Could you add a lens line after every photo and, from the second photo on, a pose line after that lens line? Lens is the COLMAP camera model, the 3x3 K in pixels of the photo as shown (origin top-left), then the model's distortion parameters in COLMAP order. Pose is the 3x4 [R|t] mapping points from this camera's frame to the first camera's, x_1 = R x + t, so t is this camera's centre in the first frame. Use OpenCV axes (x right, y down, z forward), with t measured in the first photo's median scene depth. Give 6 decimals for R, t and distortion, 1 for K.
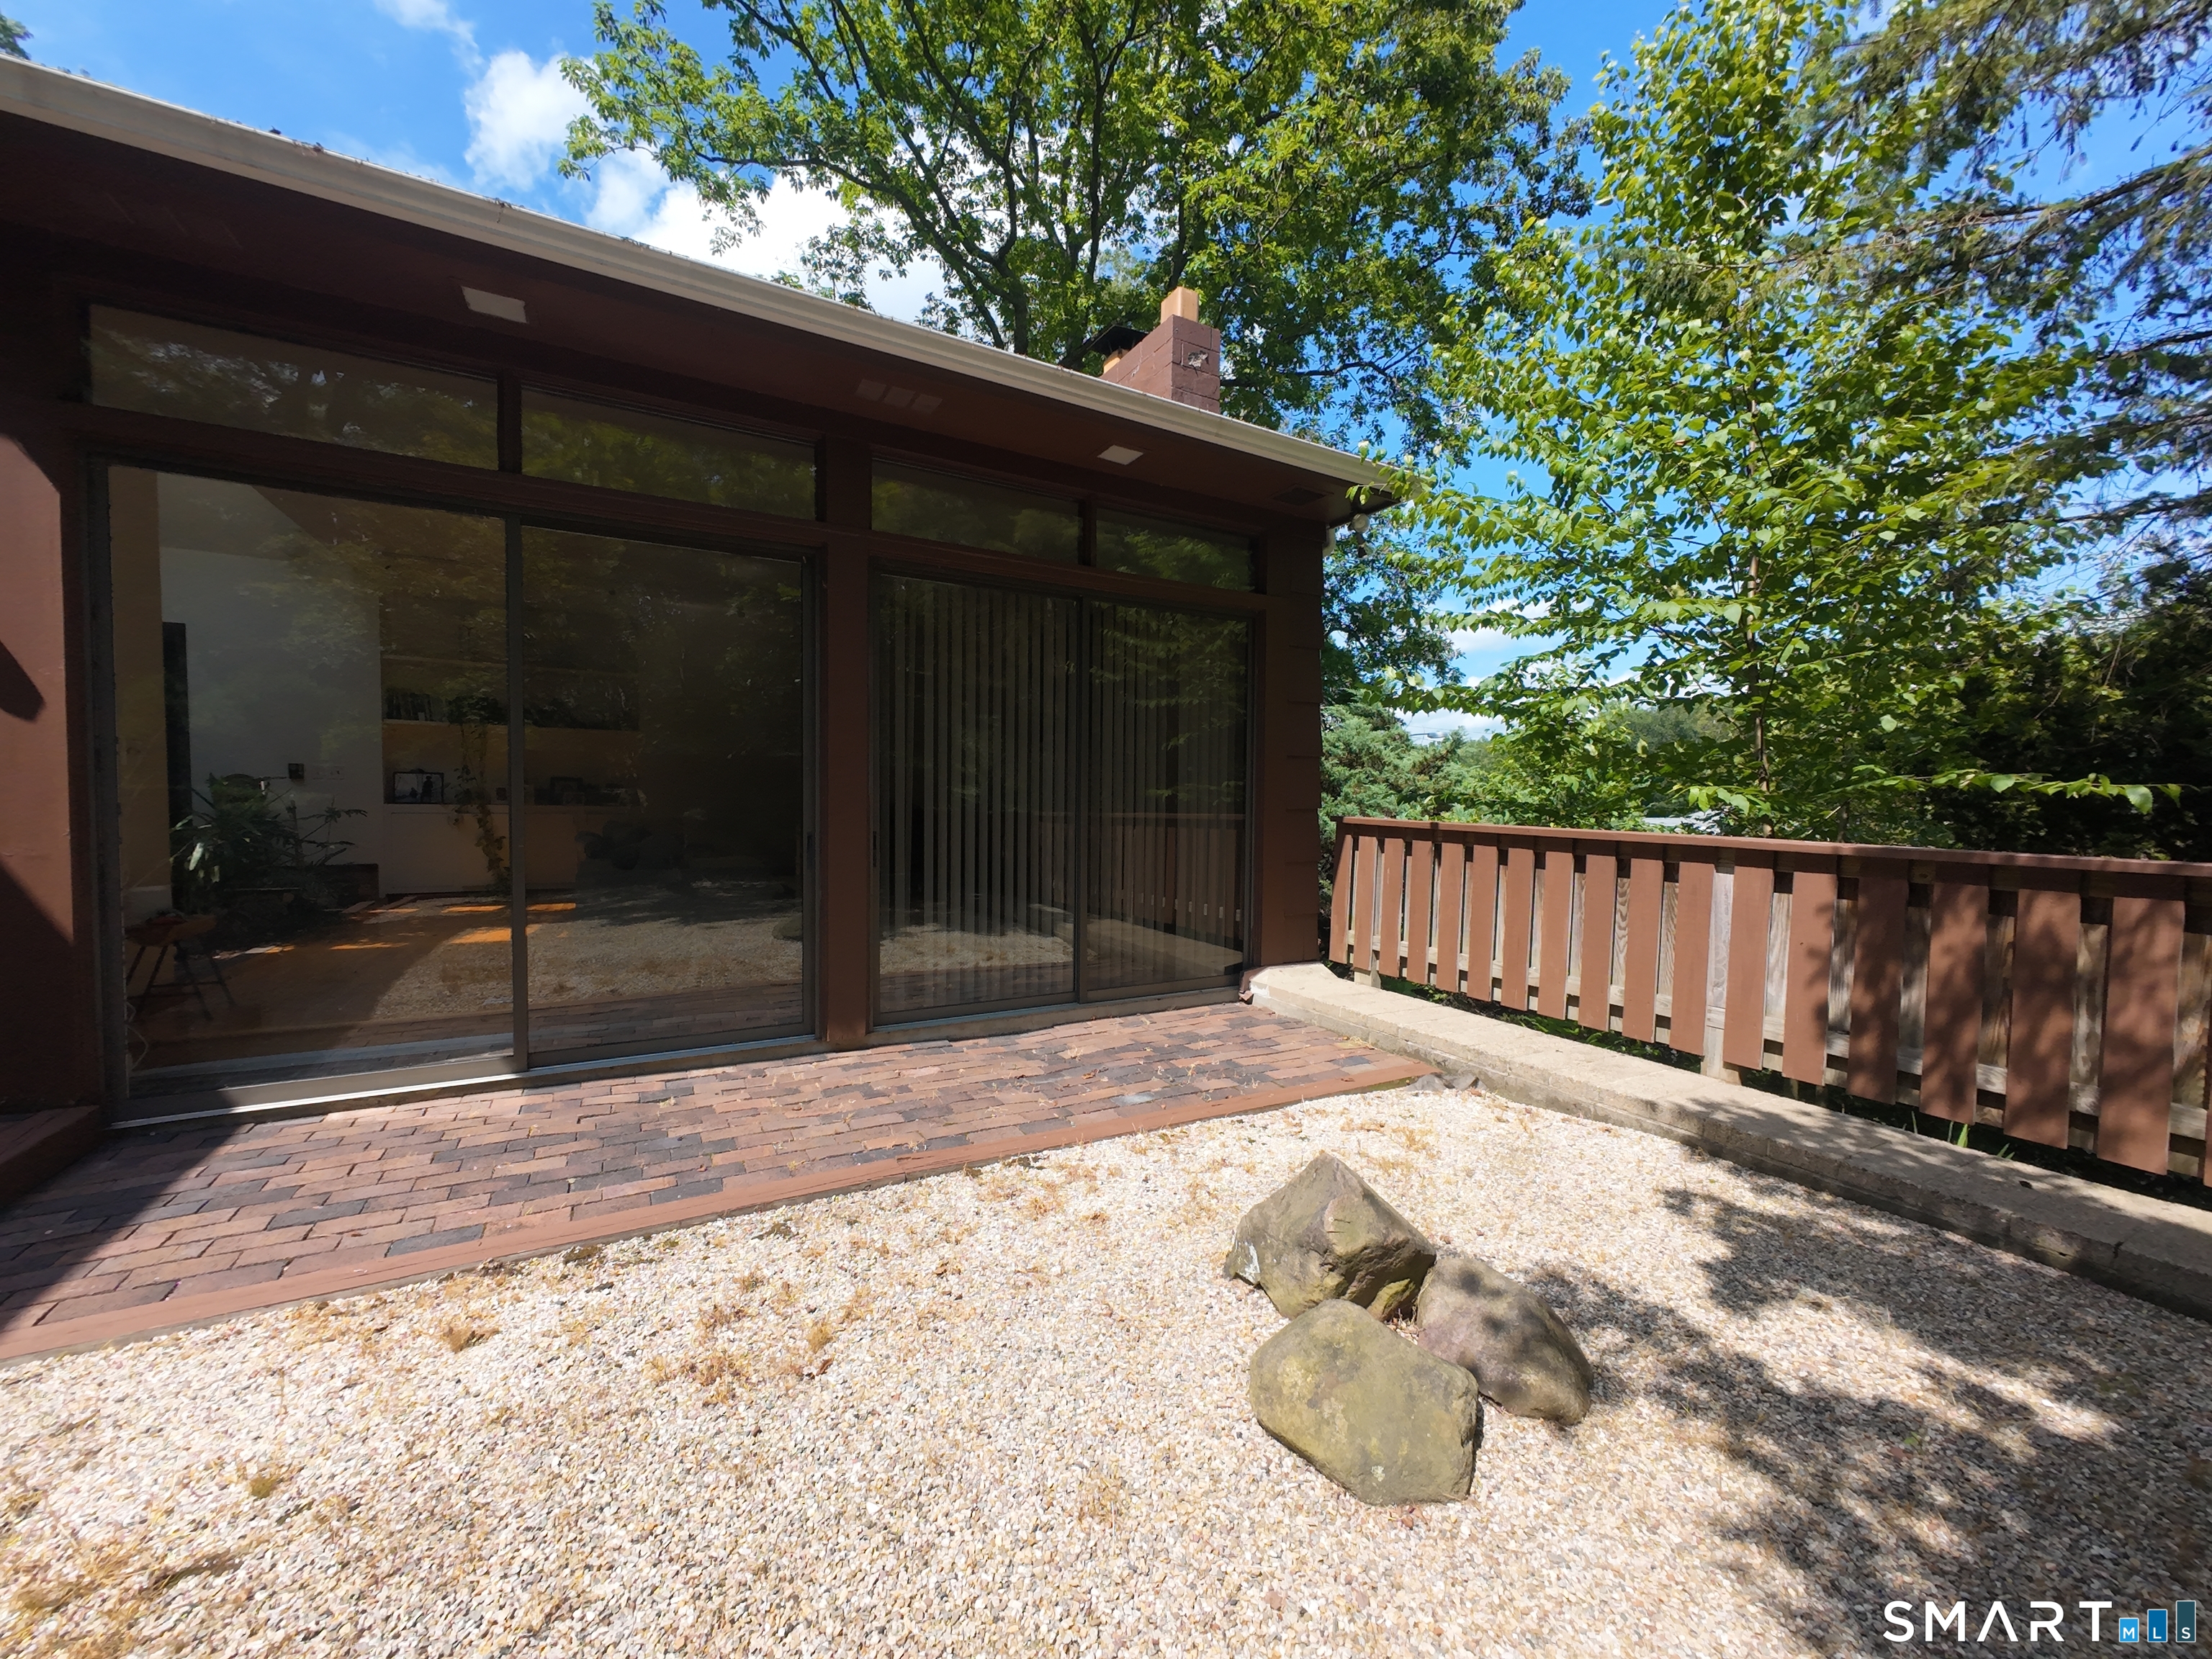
lens RADIAL K [[859.7, 0, 1106.0], [0, 859.7, 829.5], [0, 0, 1]] dist [-0.000061, 0.000680]
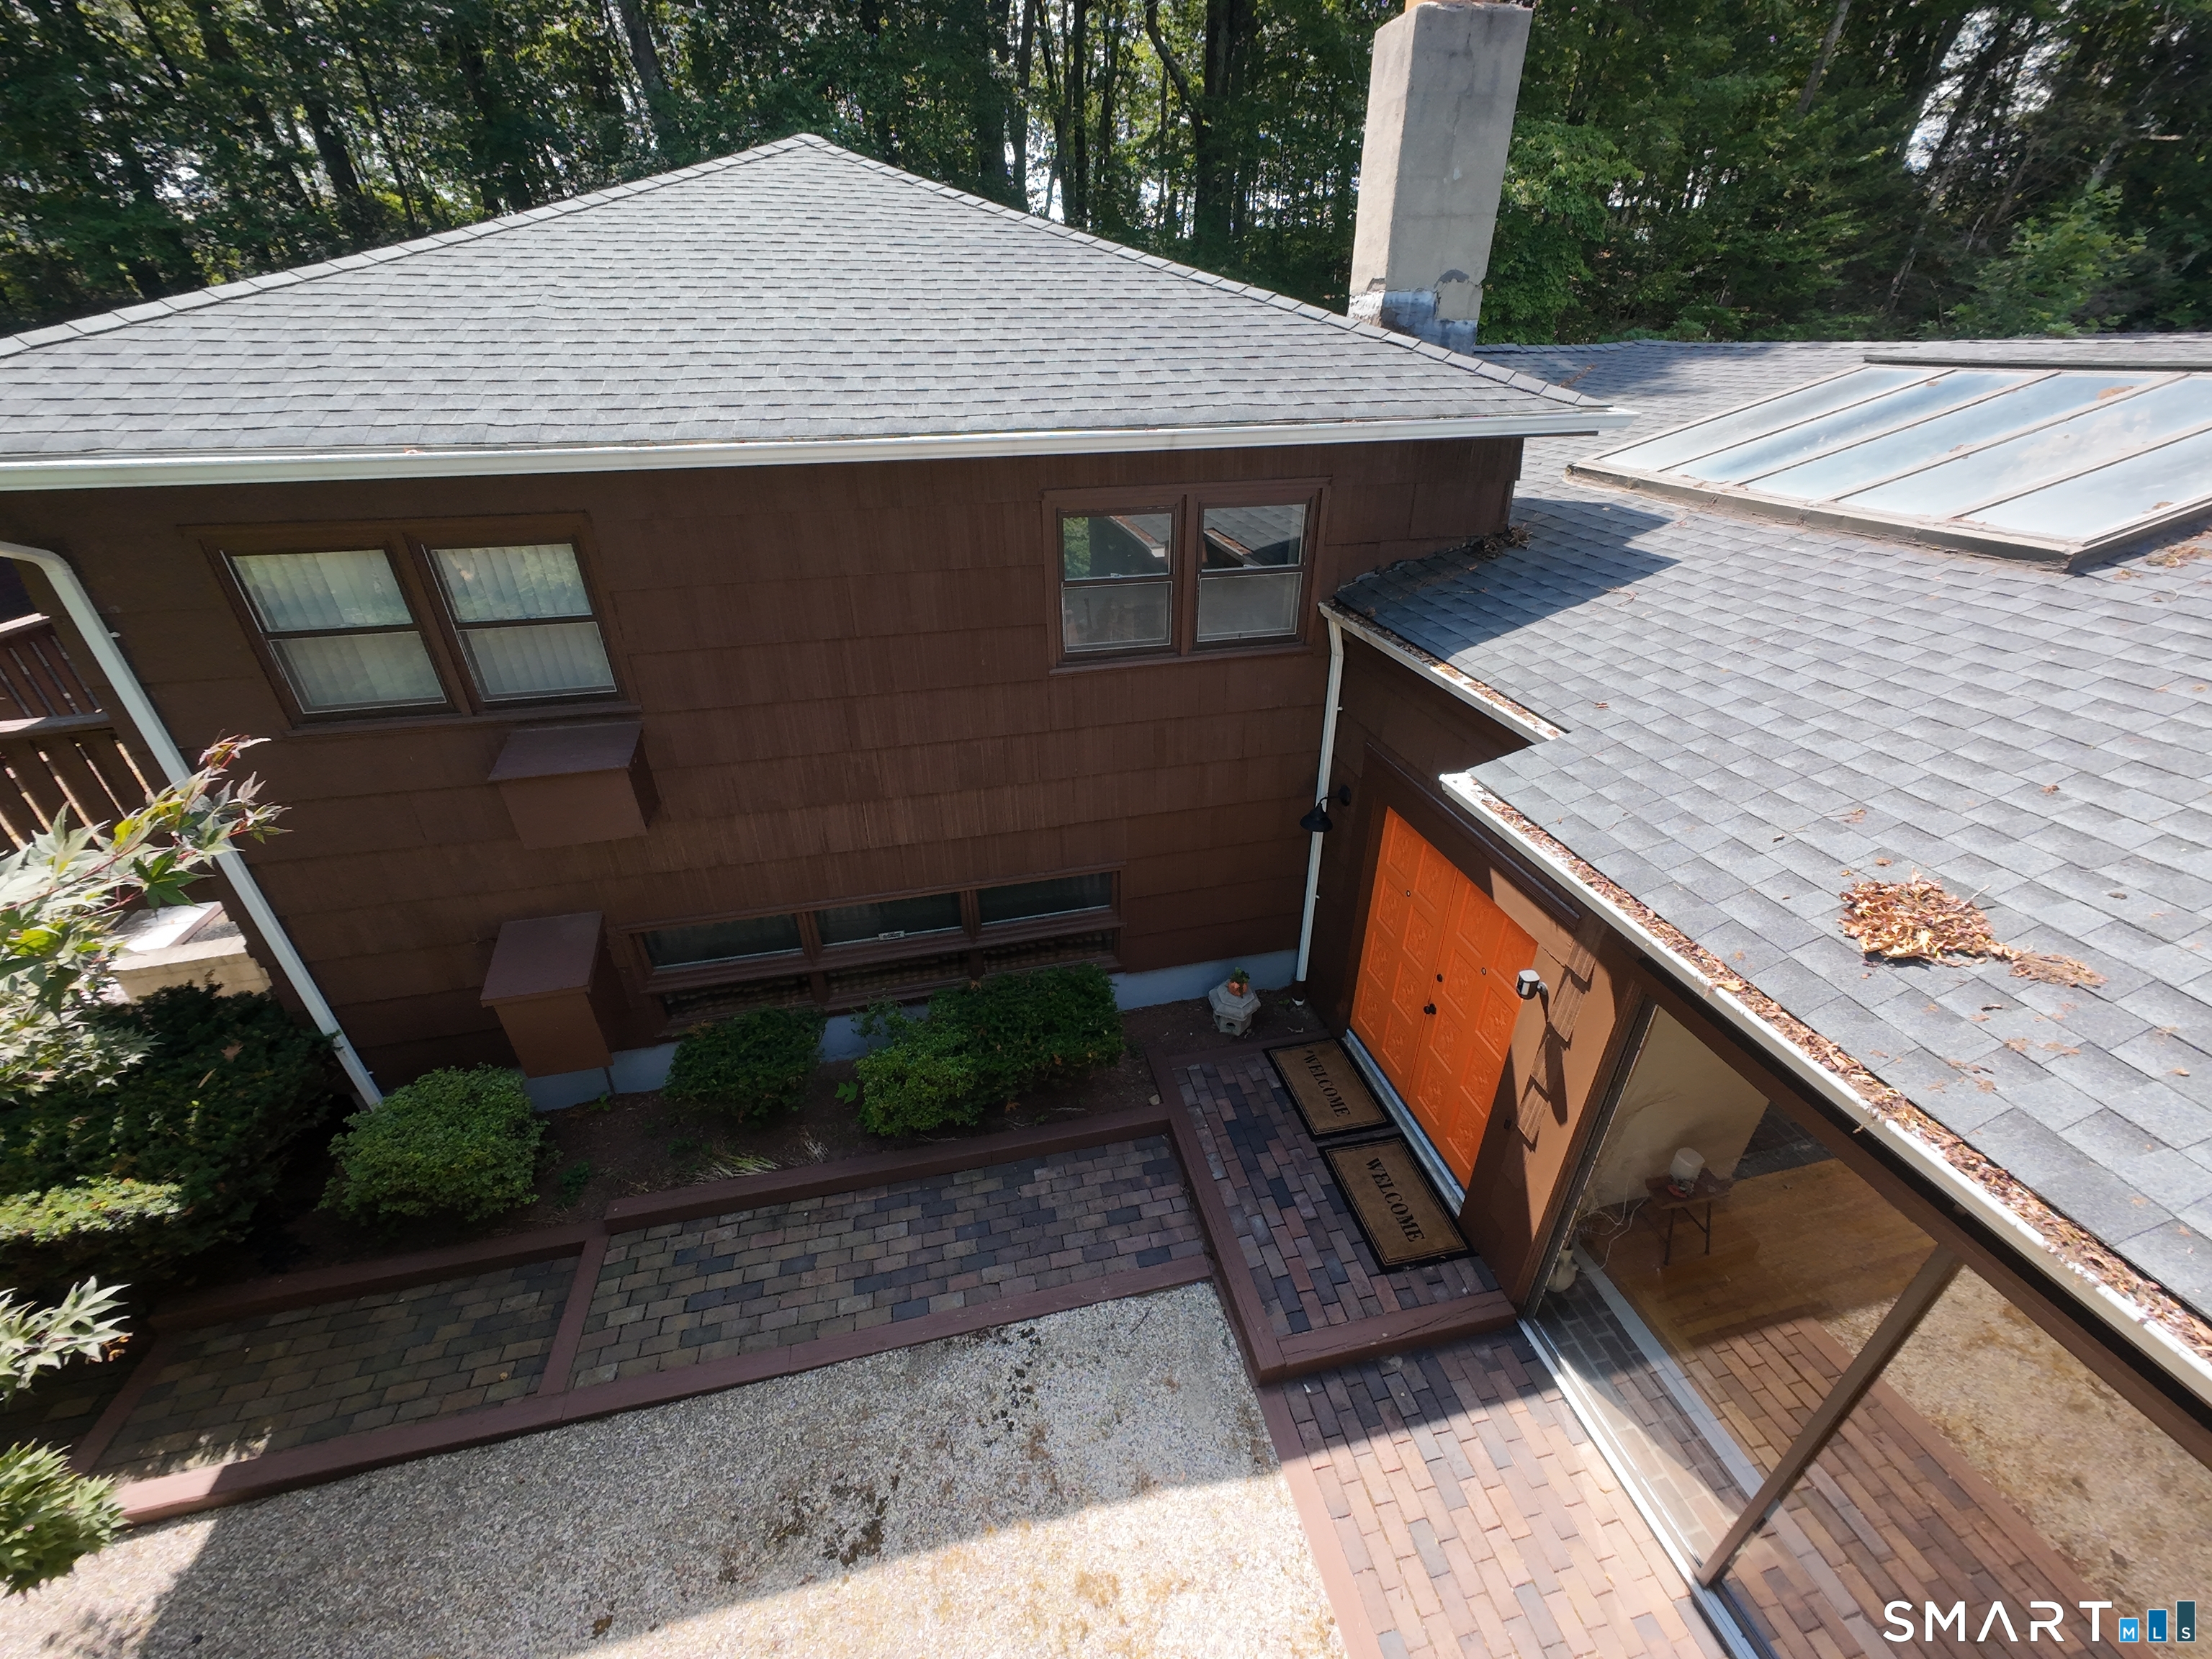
lens RADIAL K [[860.1, 0, 1115.5], [0, 860.1, 827.8], [0, 0, 1]] dist [-0.000296, 0.001962]
pose [[-0.276518, 0.466269, -0.840316, -0.035073], [-0.038192, 0.868387, 0.494413, -0.937647], [0.960250, 0.168808, -0.222317, 0.382650]]
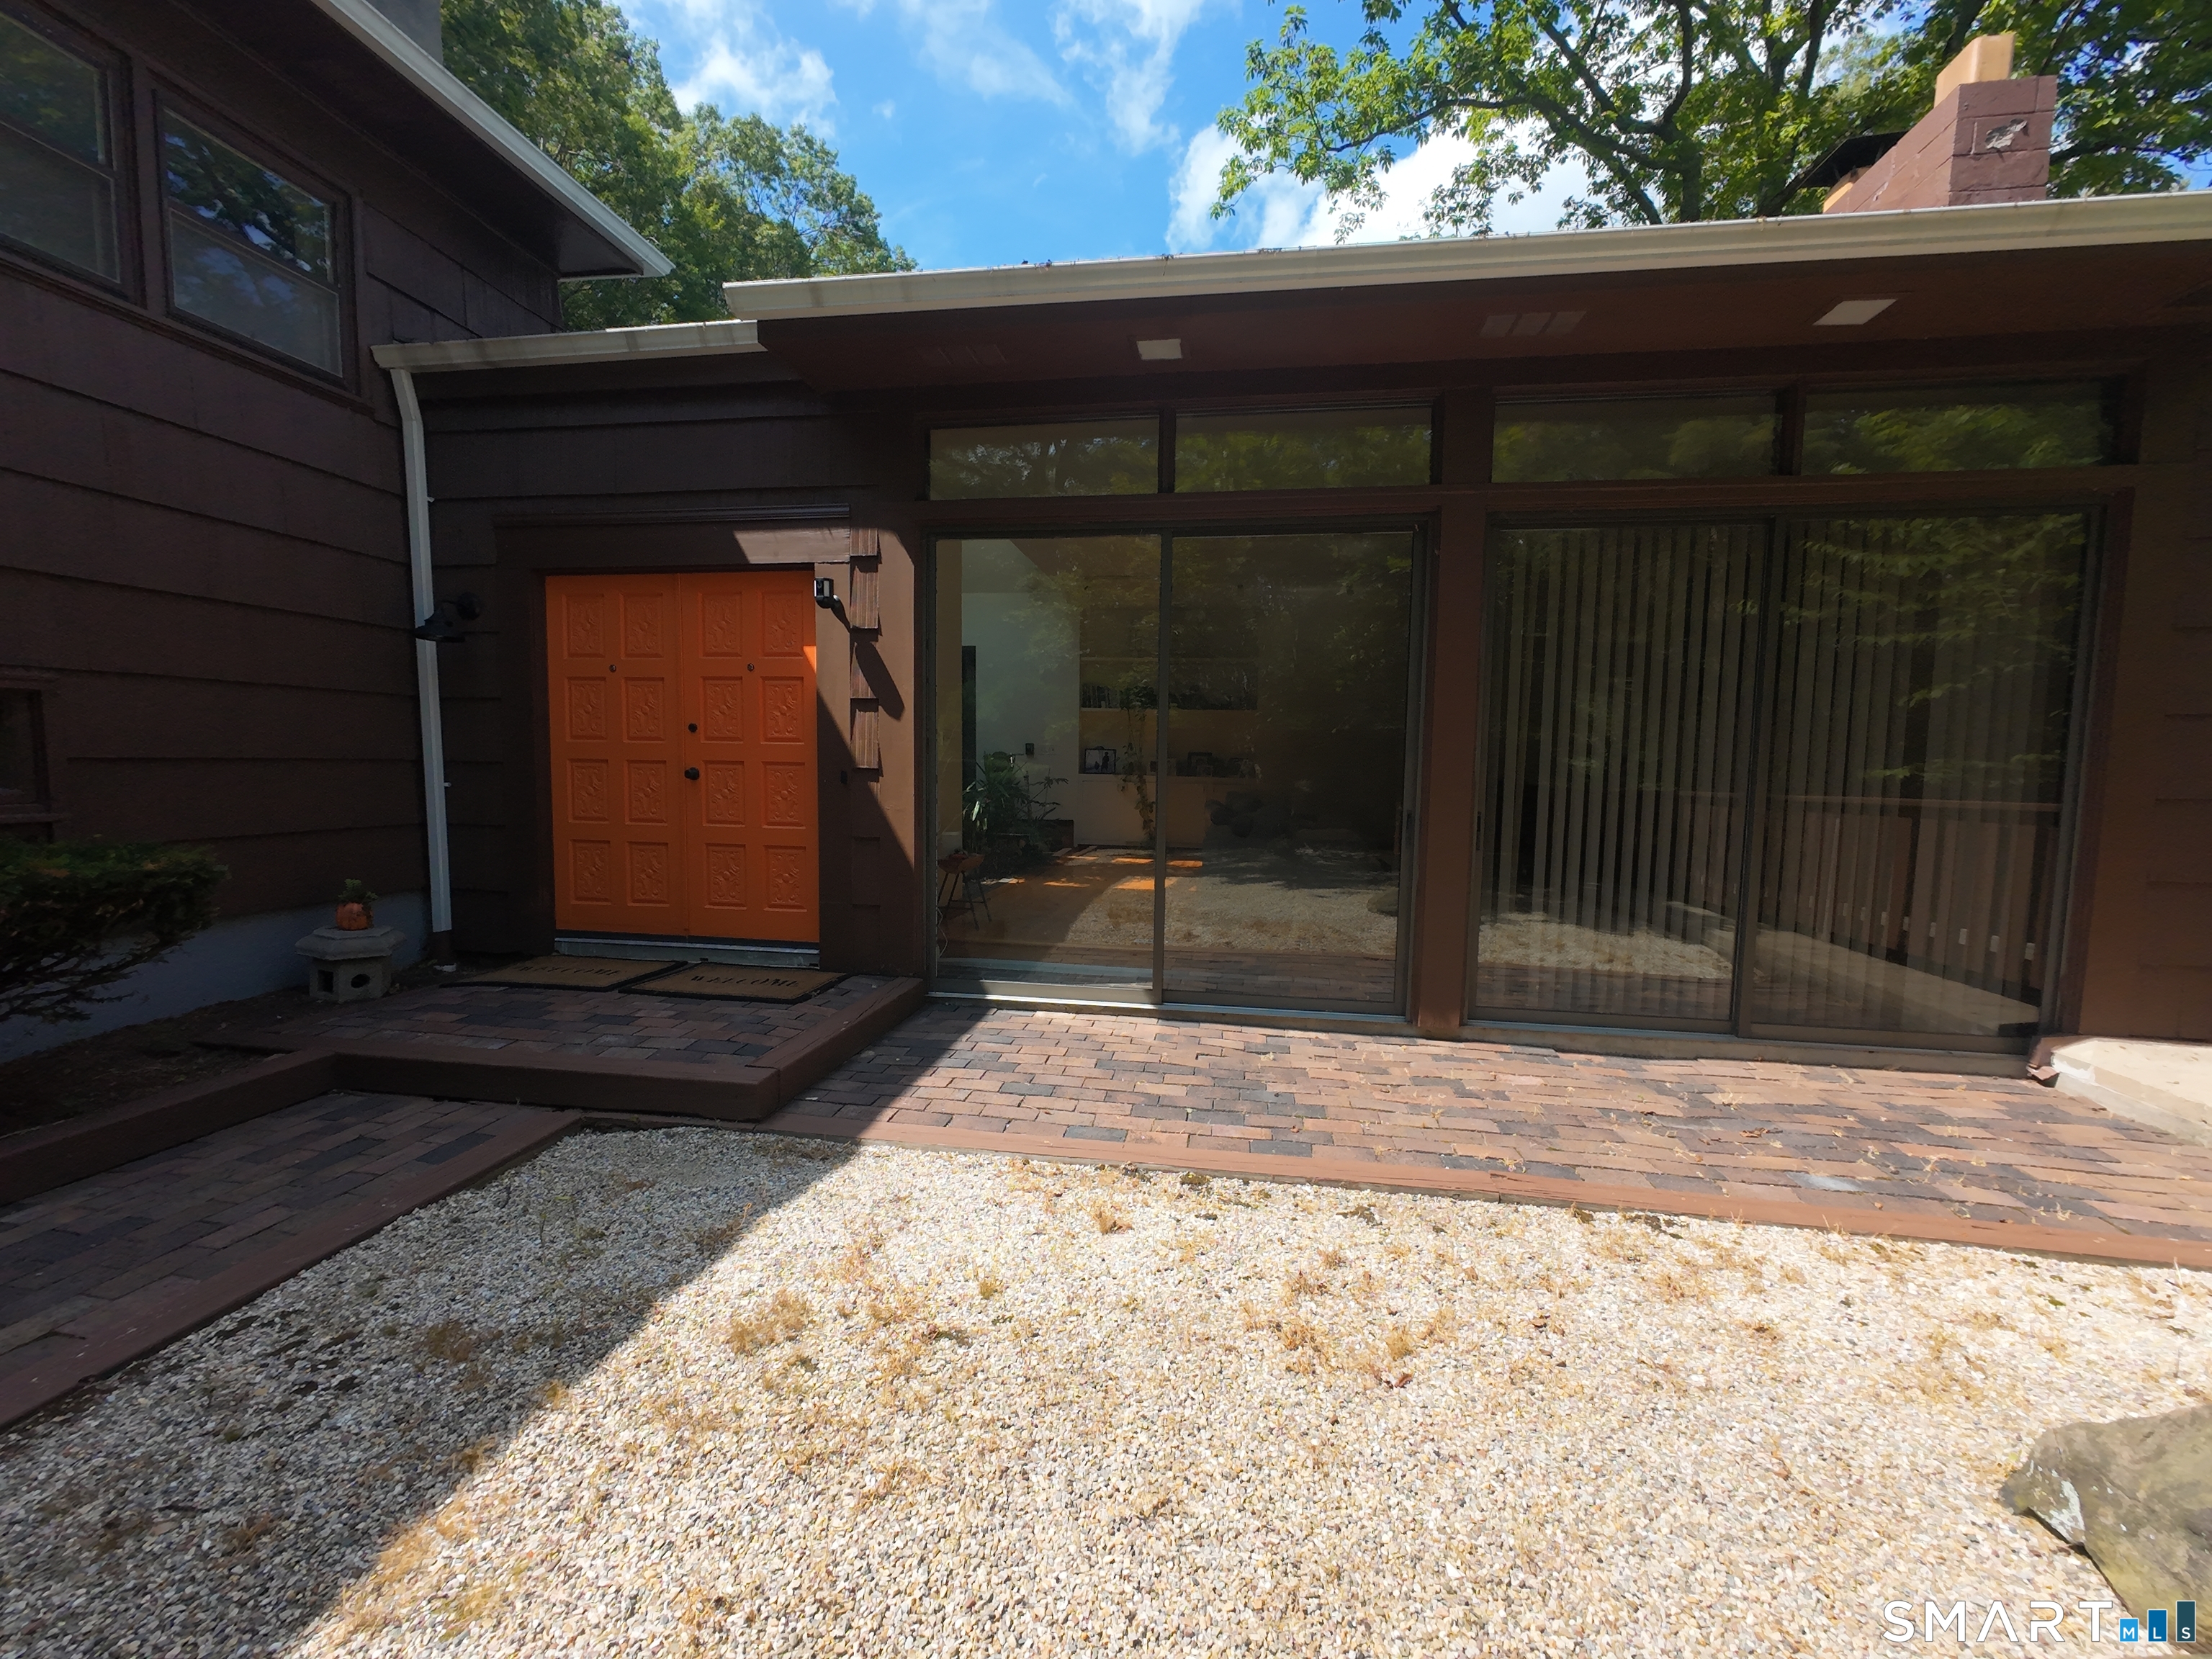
lens RADIAL K [[860.1, 0, 1115.5], [0, 860.1, 827.8], [0, 0, 1]] dist [-0.000296, 0.001962]
pose [[0.790993, 0.048242, -0.609920, -0.013233], [-0.029002, 0.998722, 0.041382, -0.008327], [0.611138, -0.015044, 0.791381, 0.027266]]
